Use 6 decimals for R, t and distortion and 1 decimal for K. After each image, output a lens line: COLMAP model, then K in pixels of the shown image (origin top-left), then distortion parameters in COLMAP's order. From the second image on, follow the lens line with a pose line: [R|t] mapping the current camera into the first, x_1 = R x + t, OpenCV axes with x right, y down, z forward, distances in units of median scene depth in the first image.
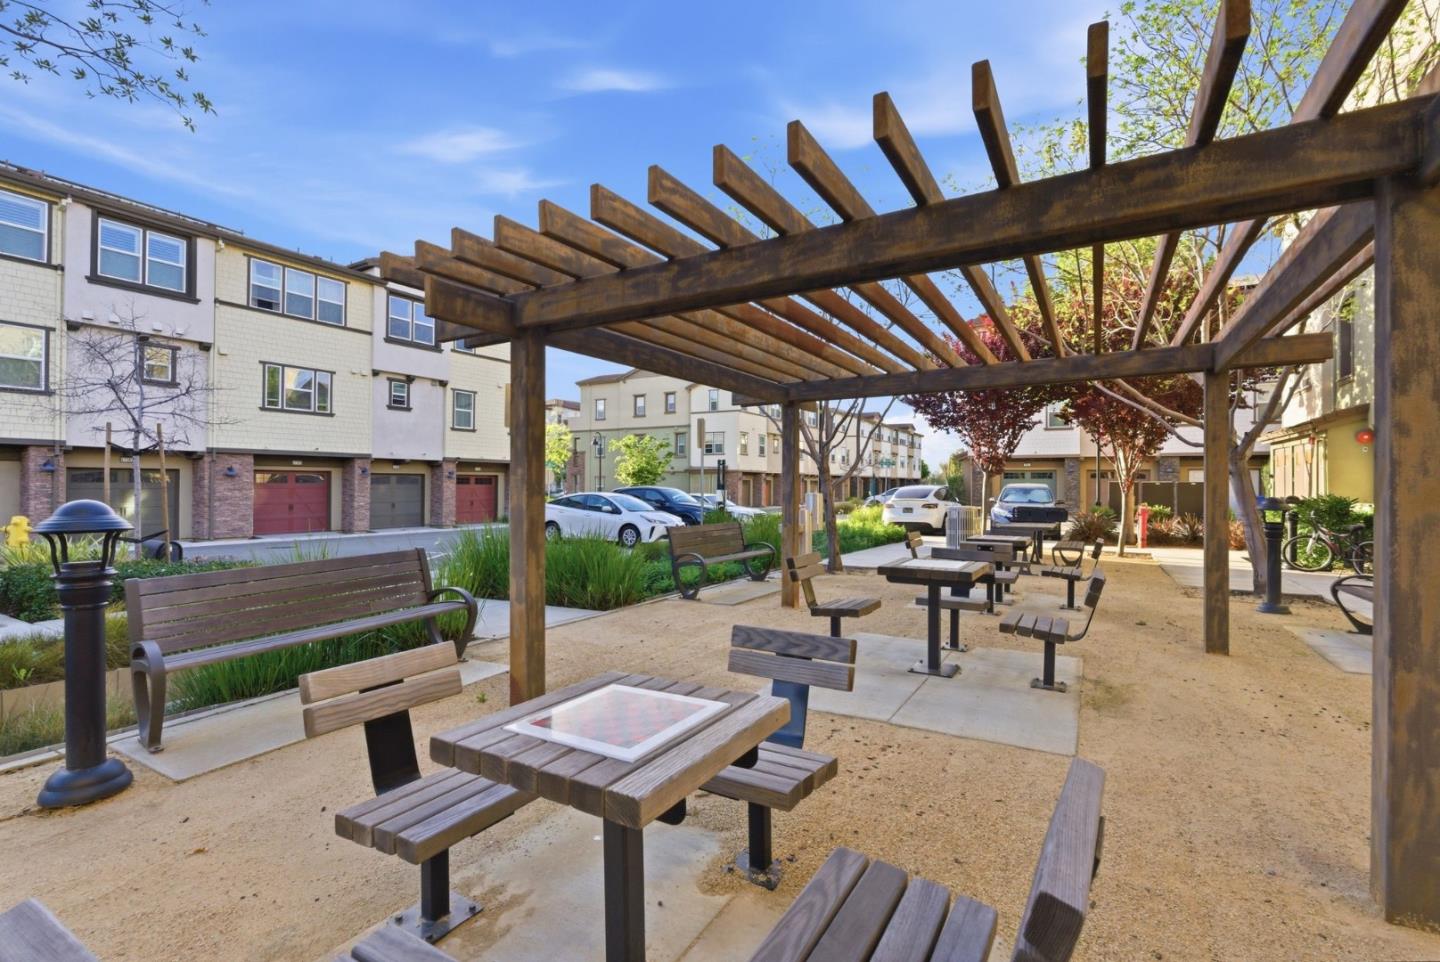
lens RADIAL K [[645.1, 0, 724.0], [0, 645.1, 482.0], [0, 0, 1]] dist [-0.006131, 0.001136]
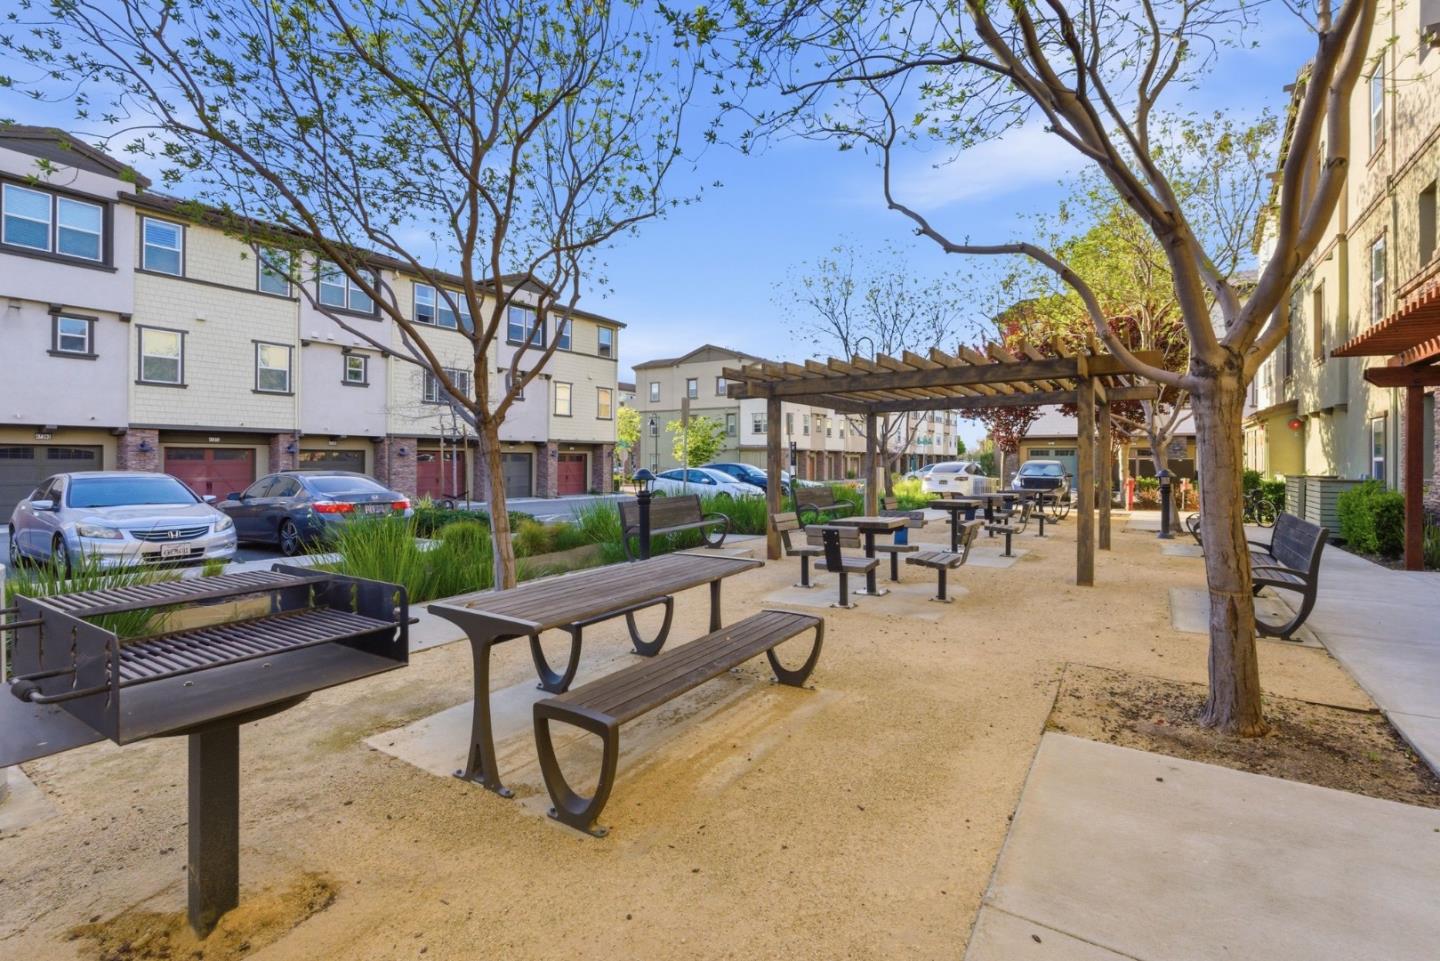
lens RADIAL K [[657.9, 0, 721.0], [0, 657.9, 464.7], [0, 0, 1]] dist [-0.006190, 0.001342]
pose [[0.998759, -0.001585, -0.049772, -0.083315], [0.002041, 0.999956, 0.009121, -0.001953], [0.049756, -0.009211, 0.998719, -0.301666]]
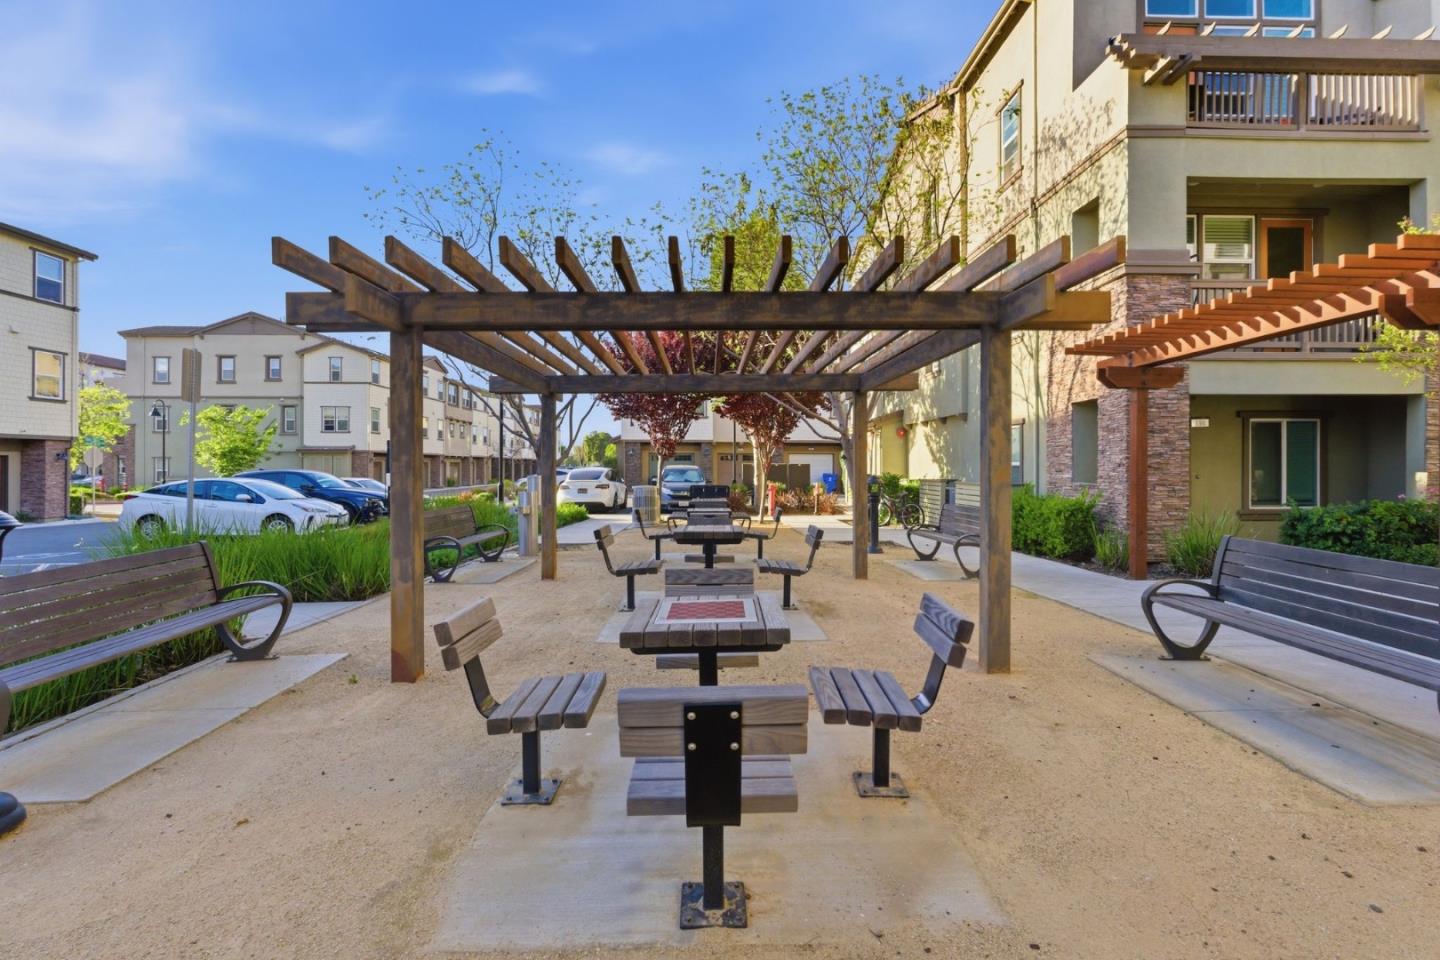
lens RADIAL K [[657.9, 0, 721.0], [0, 657.9, 464.2], [0, 0, 1]] dist [-0.006190, 0.001342]
pose [[0.853310, -0.002377, 0.521399, -0.094891], [0.001667, 0.999997, 0.001830, -0.001778], [-0.521401, -0.000693, 0.853311, -0.044069]]
